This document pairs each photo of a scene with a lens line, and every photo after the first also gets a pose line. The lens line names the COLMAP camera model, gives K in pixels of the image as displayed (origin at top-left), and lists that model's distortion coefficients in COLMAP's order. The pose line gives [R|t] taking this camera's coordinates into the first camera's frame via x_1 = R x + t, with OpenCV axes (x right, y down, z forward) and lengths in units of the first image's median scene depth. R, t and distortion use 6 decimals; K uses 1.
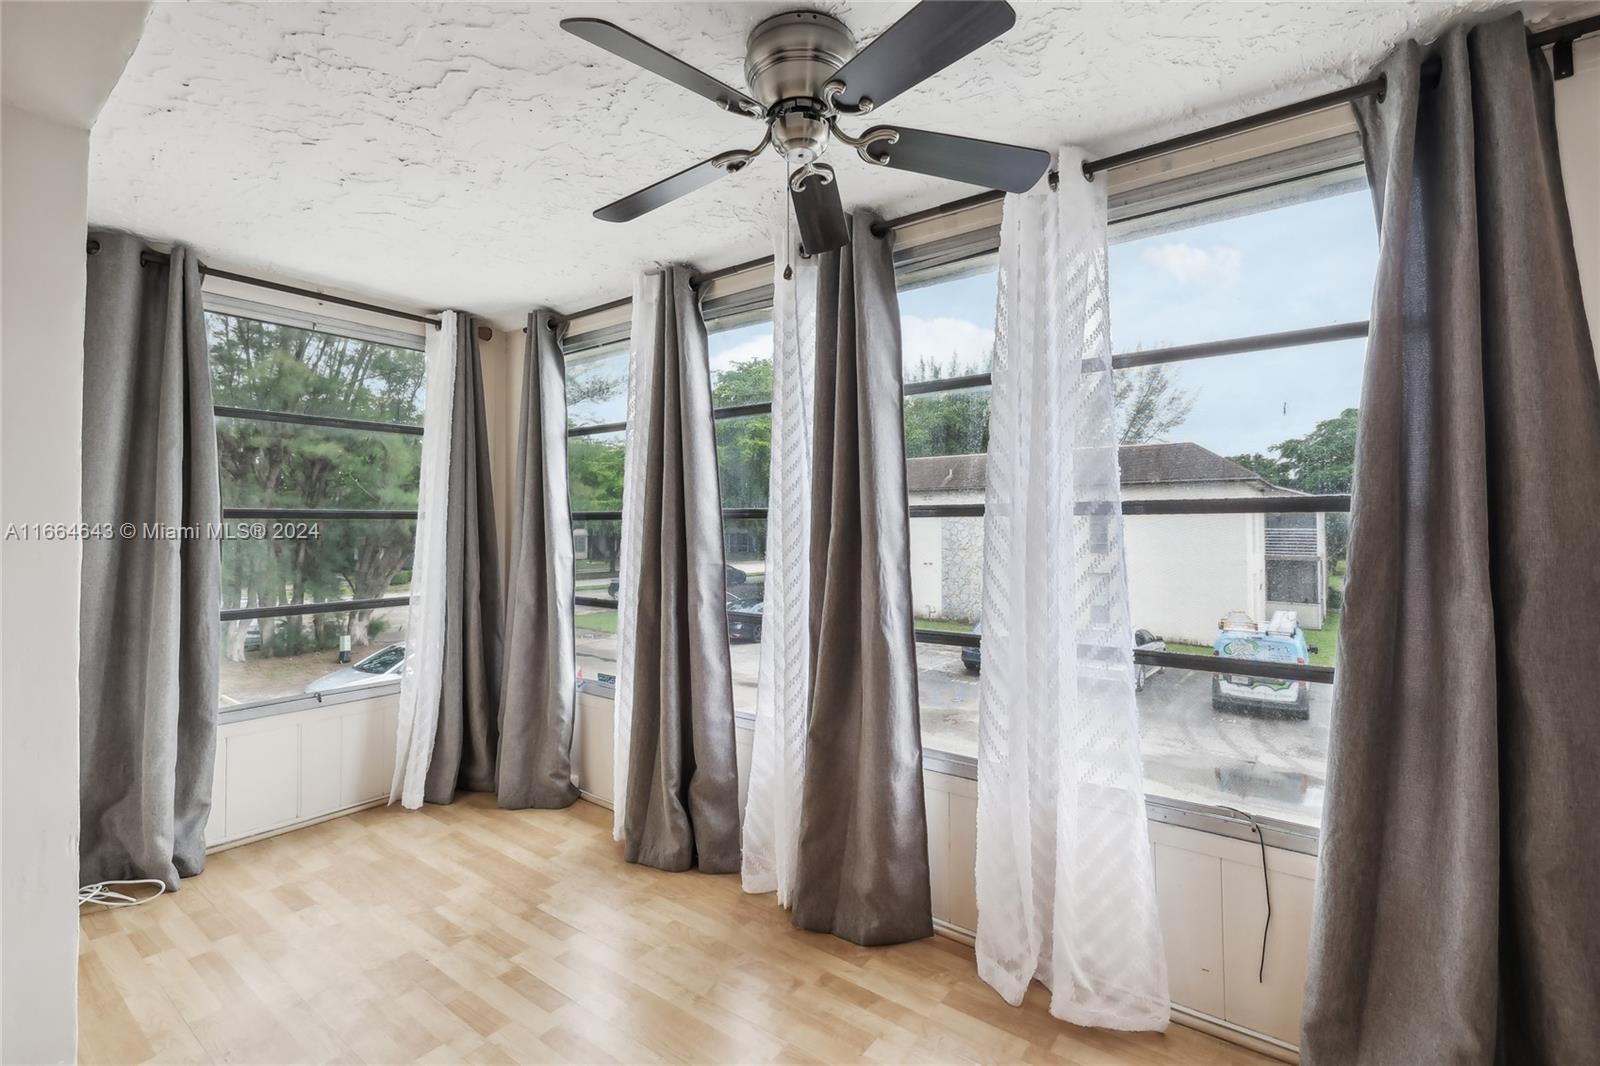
lens RADIAL K [[711.9, 0, 780.3], [0, 711.9, 520.7], [0, 0, 1]] dist [0.001592, -0.002386]
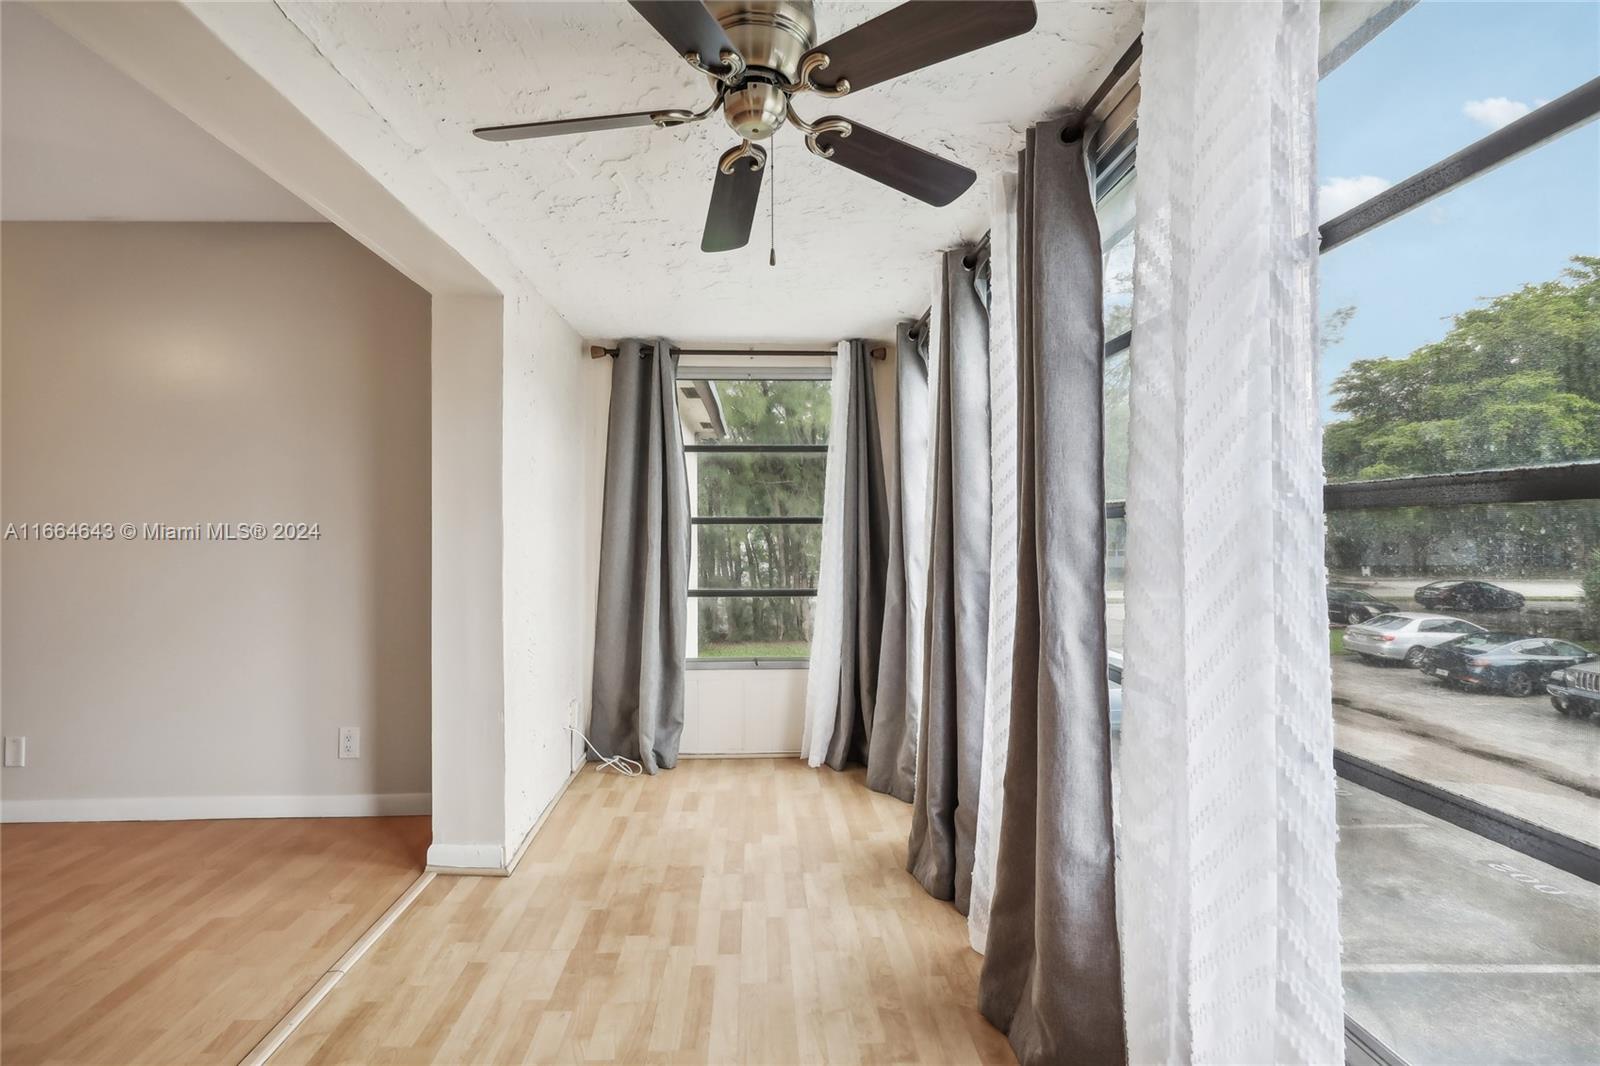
lens RADIAL K [[711.9, 0, 801.0], [0, 711.9, 527.9], [0, 0, 1]] dist [0.001592, -0.002386]
pose [[0.648130, -0.001313, -0.761529, 0.438671], [0.006325, 0.999973, 0.003658, 0.000669], [0.761503, -0.007188, 0.648121, 0.249708]]
